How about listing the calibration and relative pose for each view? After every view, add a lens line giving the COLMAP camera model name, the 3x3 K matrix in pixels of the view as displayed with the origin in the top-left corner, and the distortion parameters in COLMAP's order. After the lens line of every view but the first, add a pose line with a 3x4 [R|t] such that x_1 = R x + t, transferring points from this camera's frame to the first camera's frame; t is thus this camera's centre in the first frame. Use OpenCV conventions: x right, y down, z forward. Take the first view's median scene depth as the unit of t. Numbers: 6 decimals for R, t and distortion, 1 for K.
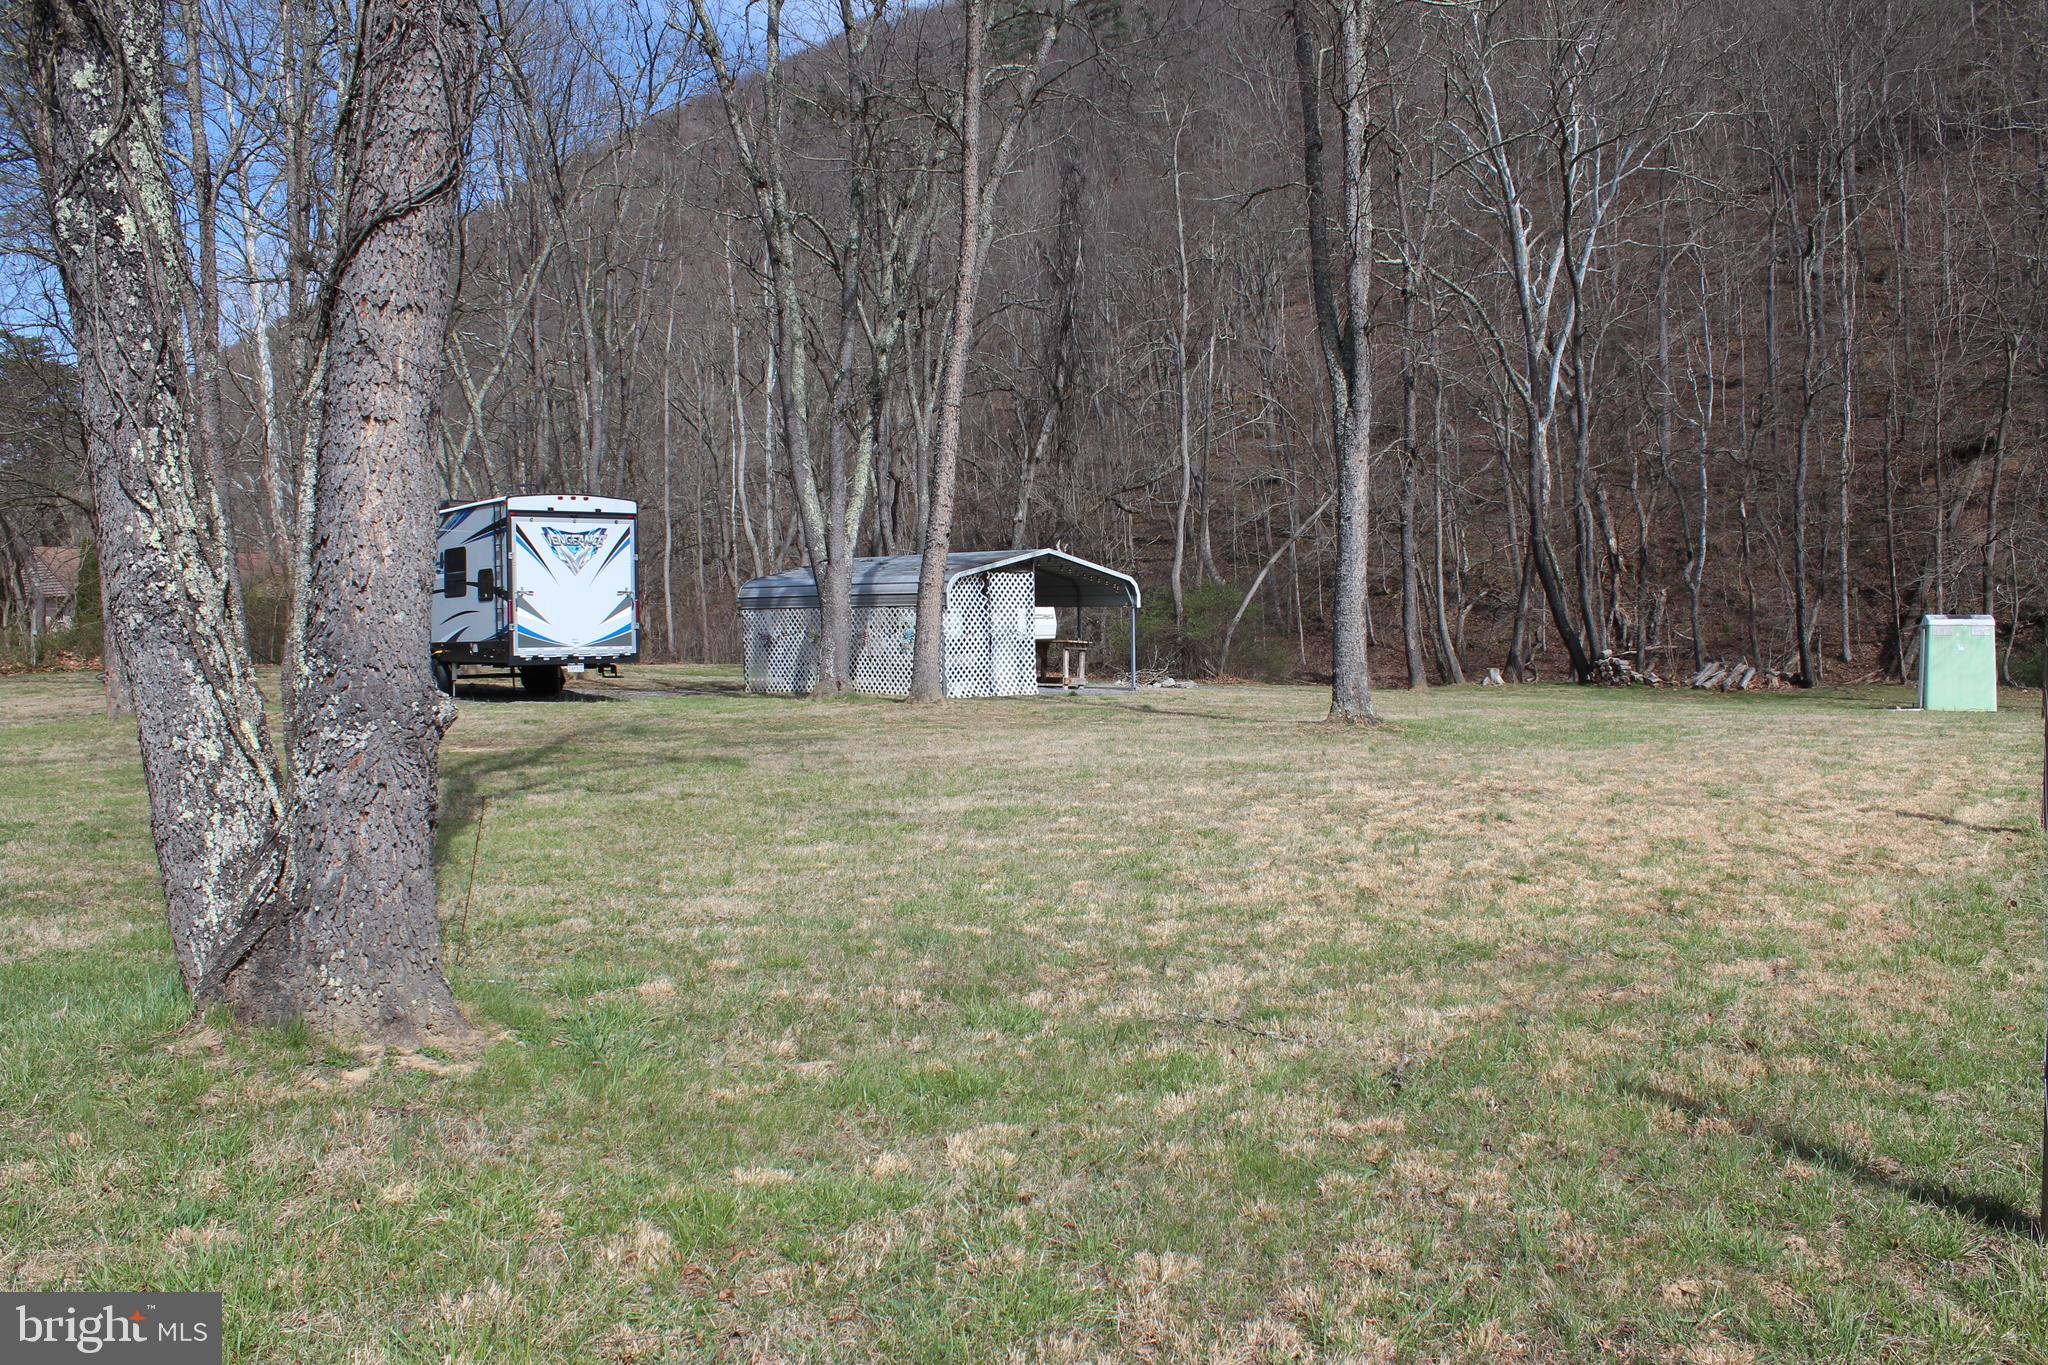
lens RADIAL K [[1710.7, 0, 1024.8], [0, 1710.7, 700.8], [0, 0, 1]] dist [-0.171744, 0.146254]
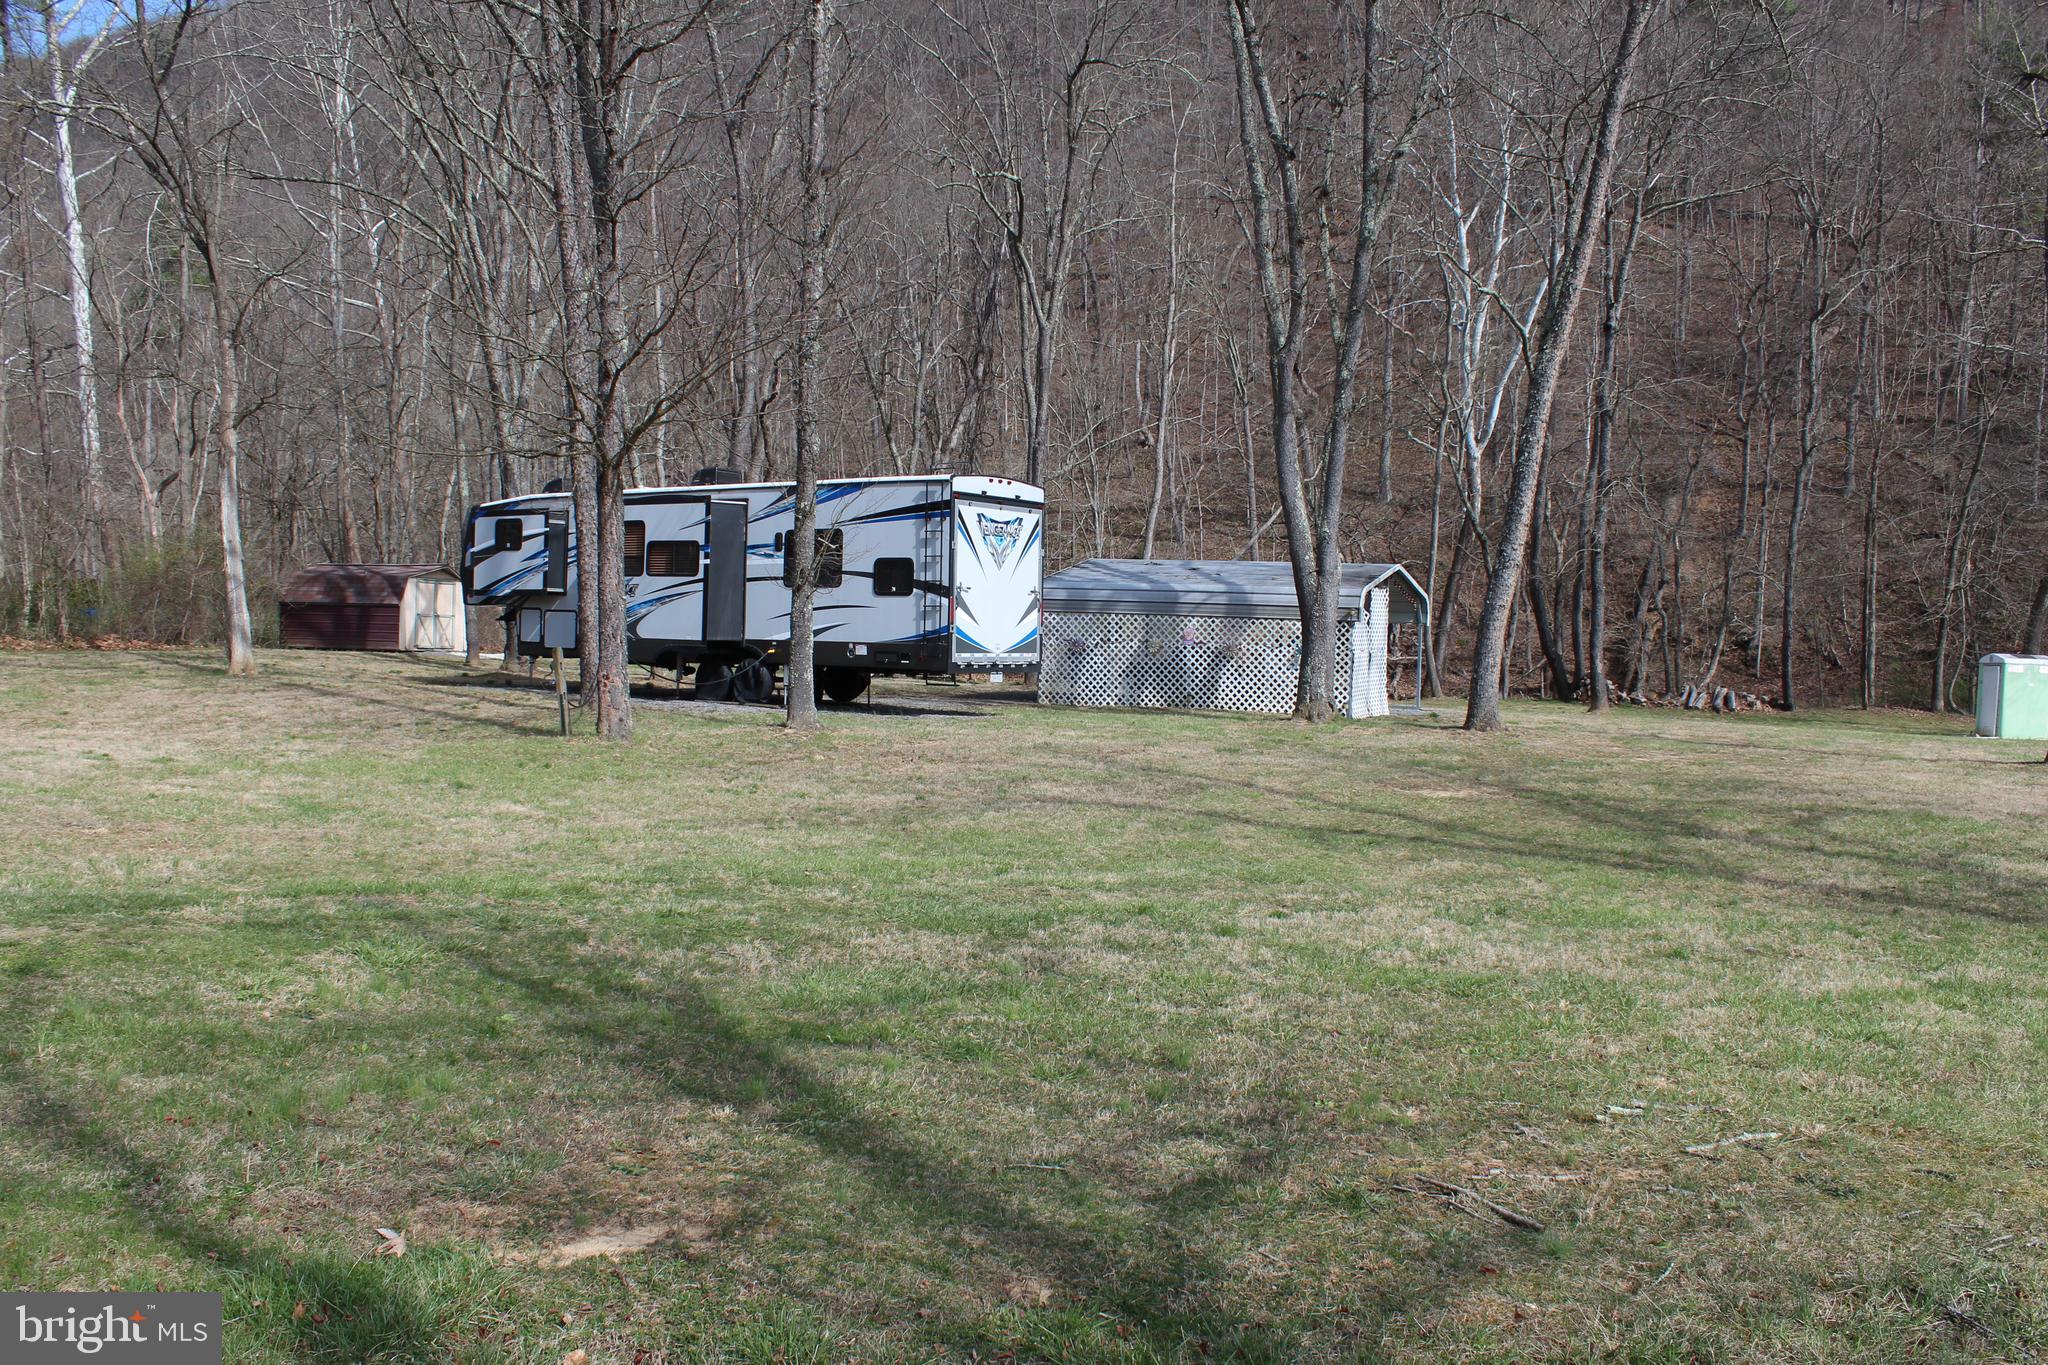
lens RADIAL K [[1710.7, 0, 1039.7], [0, 1710.7, 695.4], [0, 0, 1]] dist [-0.171744, 0.146254]
pose [[0.948985, 0.021230, 0.314607, -0.515025], [-0.022477, 0.999747, 0.000336, -0.011044], [-0.314520, -0.007390, 0.949222, 0.159908]]
